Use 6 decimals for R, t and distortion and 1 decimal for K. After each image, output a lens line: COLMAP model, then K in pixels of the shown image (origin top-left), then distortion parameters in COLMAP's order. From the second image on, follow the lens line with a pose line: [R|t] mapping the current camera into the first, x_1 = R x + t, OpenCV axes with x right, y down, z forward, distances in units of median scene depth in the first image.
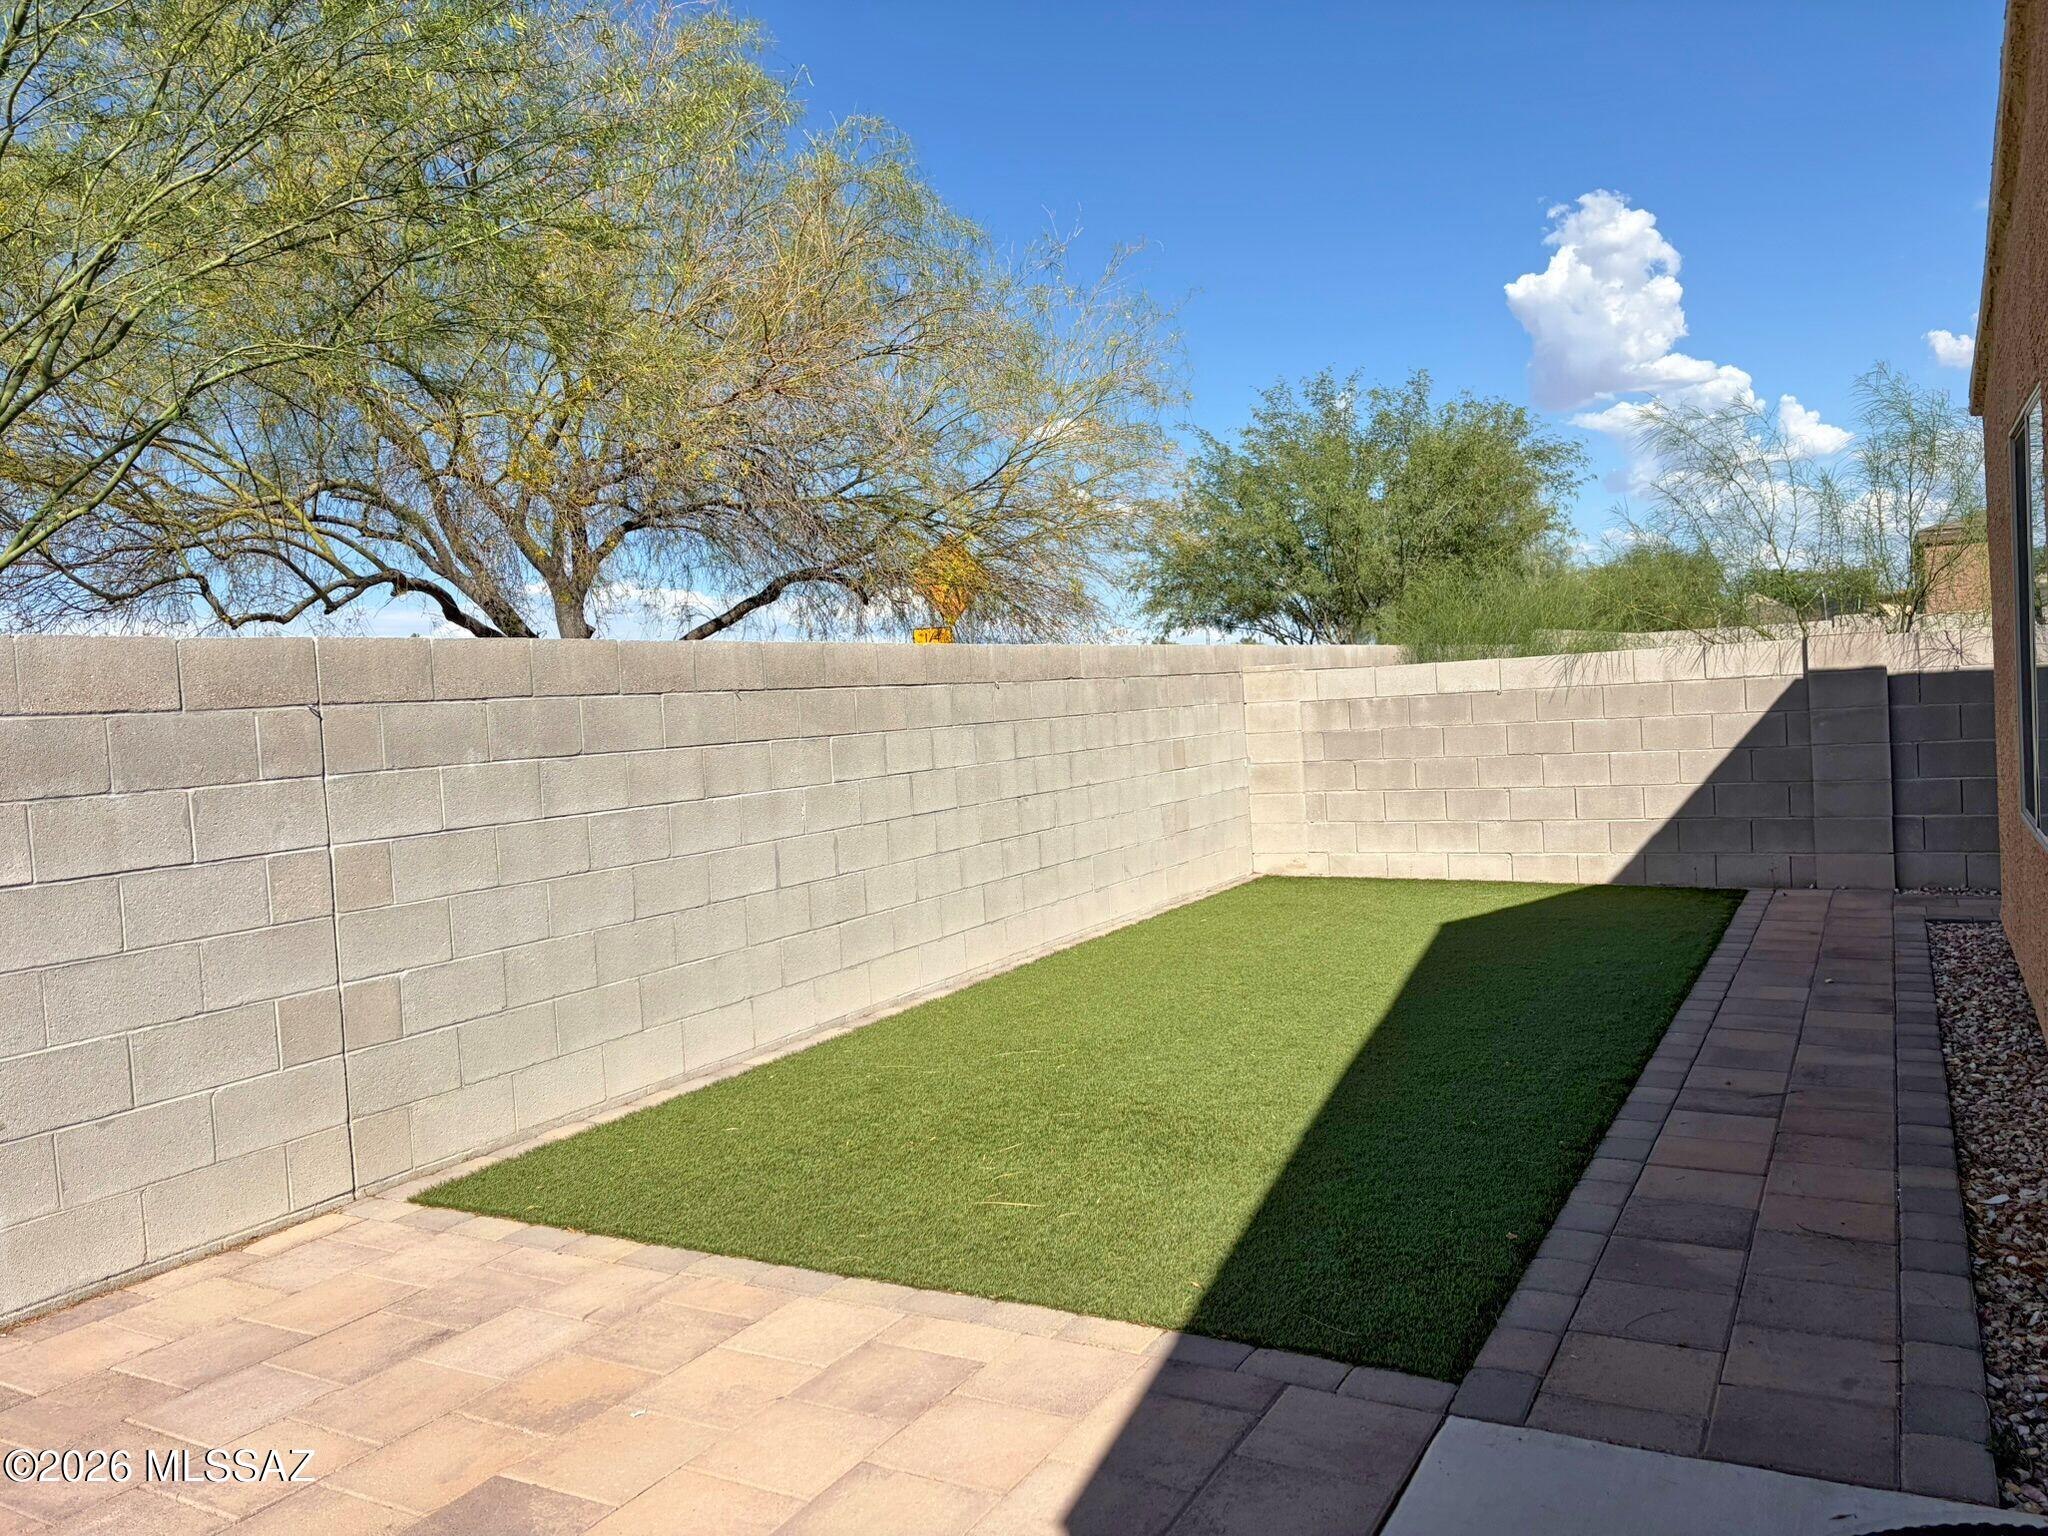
lens RADIAL K [[1613.2, 0, 1024.0], [0, 1613.2, 768.0], [0, 0, 1]] dist [0.031720, -0.009306]
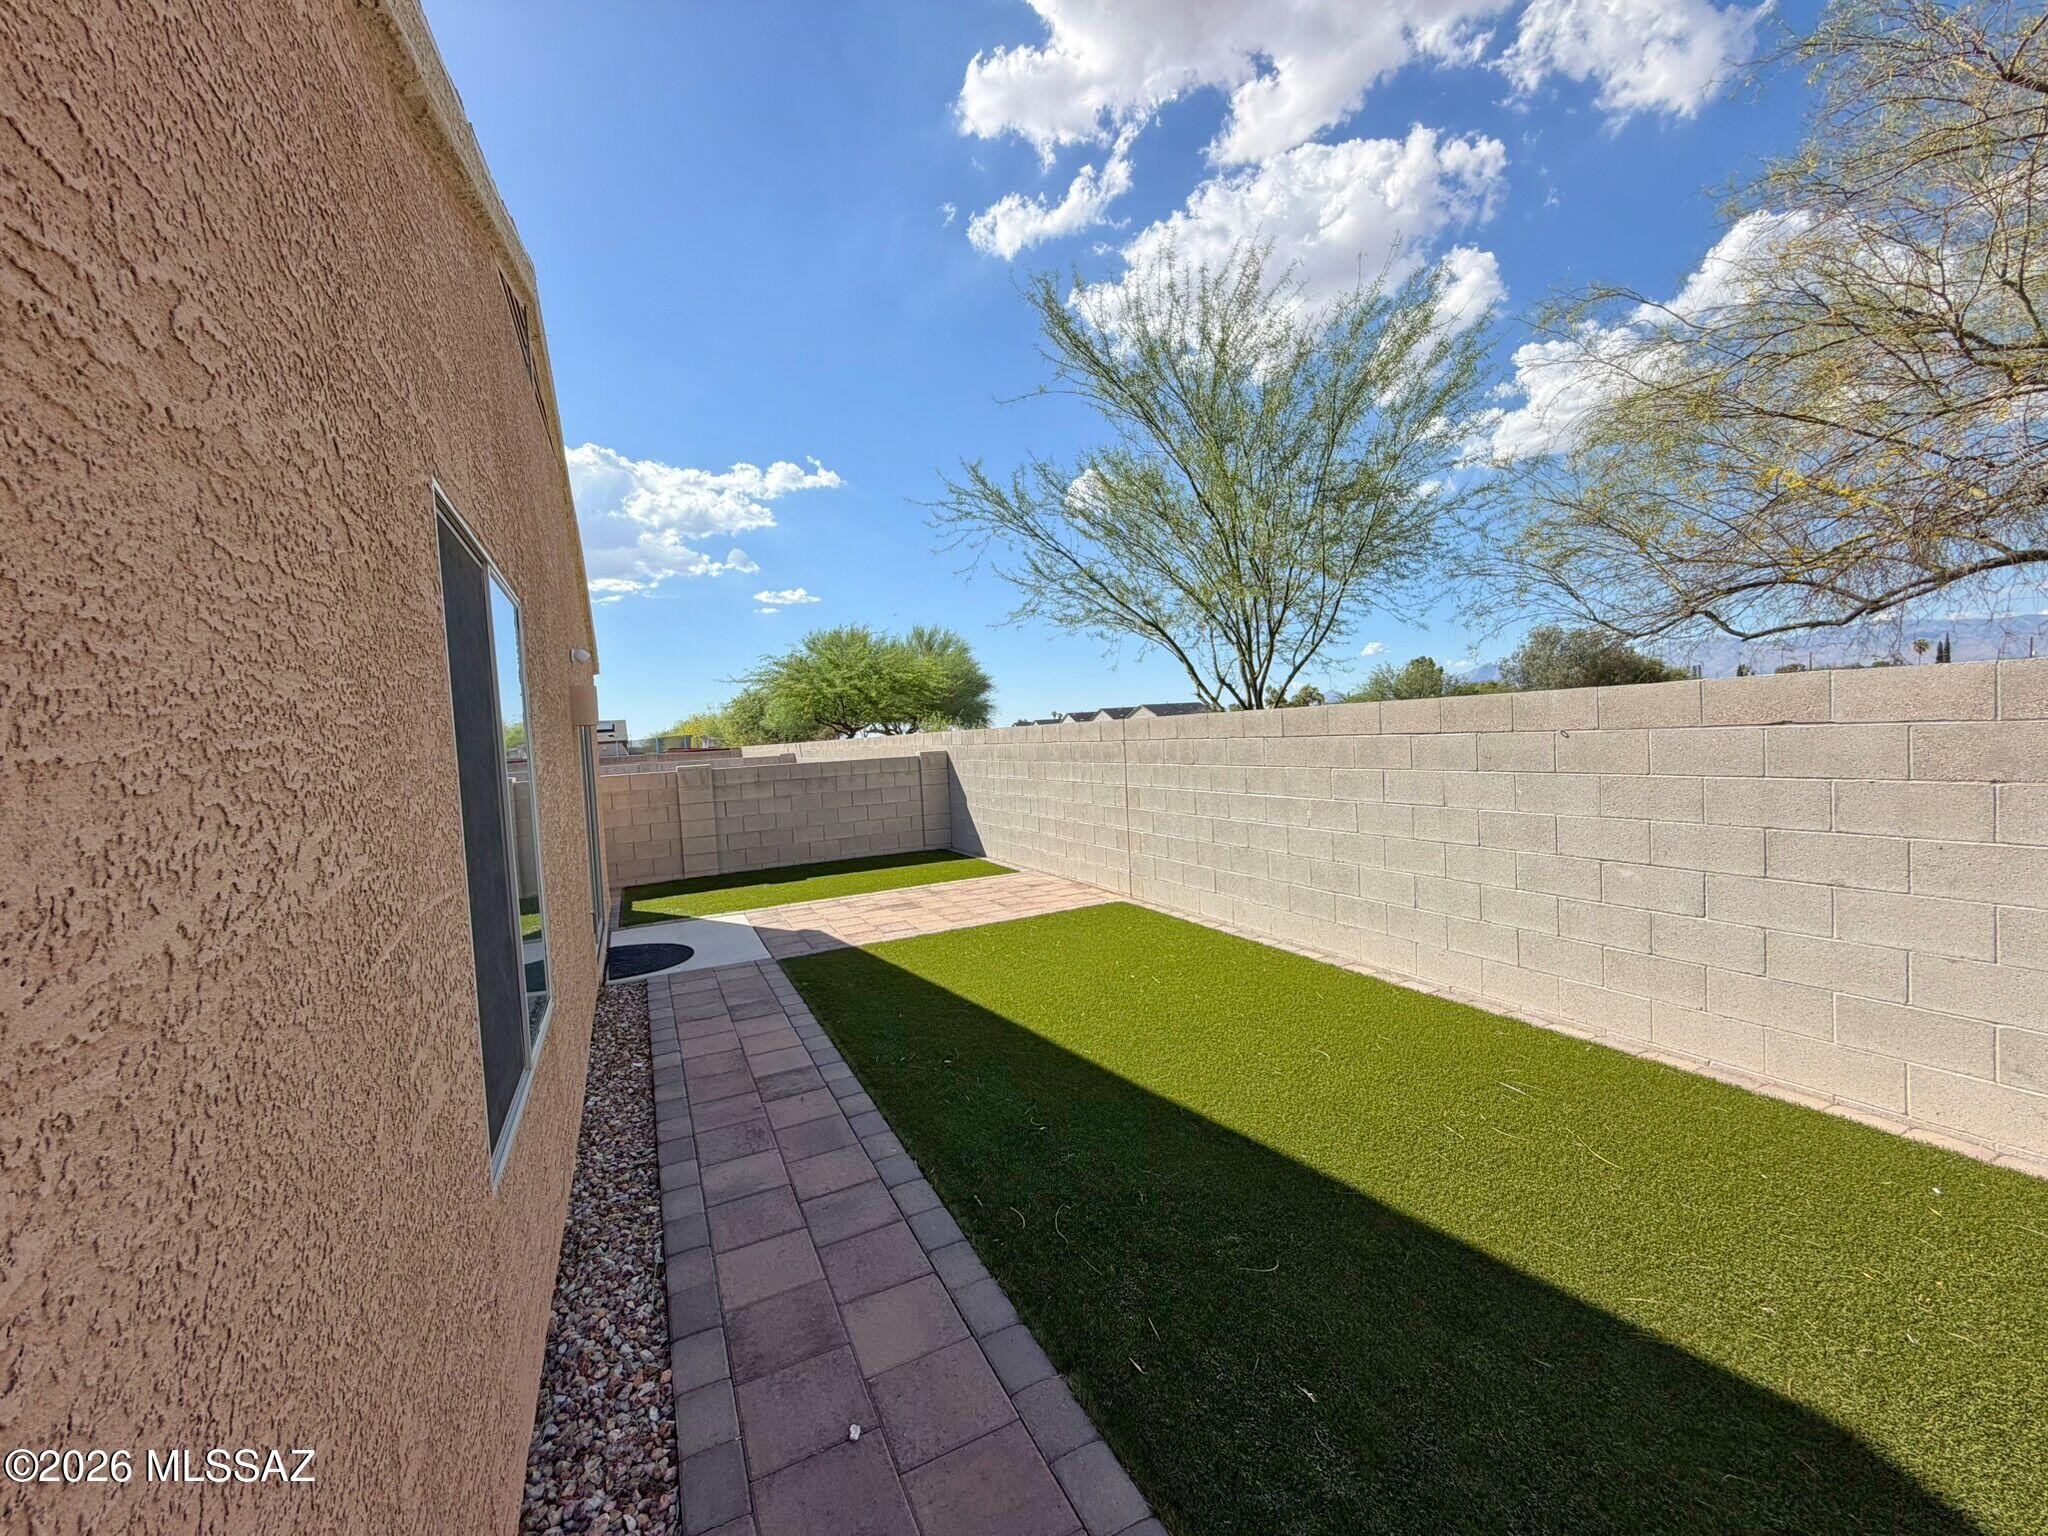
lens RADIAL K [[820.7, 0, 1016.9], [0, 820.7, 769.0], [0, 0, 1]] dist [0.000579, 0.000434]
pose [[-0.594629, 0.127851, -0.793770, 1.072737], [0.058621, 0.991542, 0.115792, -0.206787], [0.801860, 0.022321, -0.597094, 1.970876]]
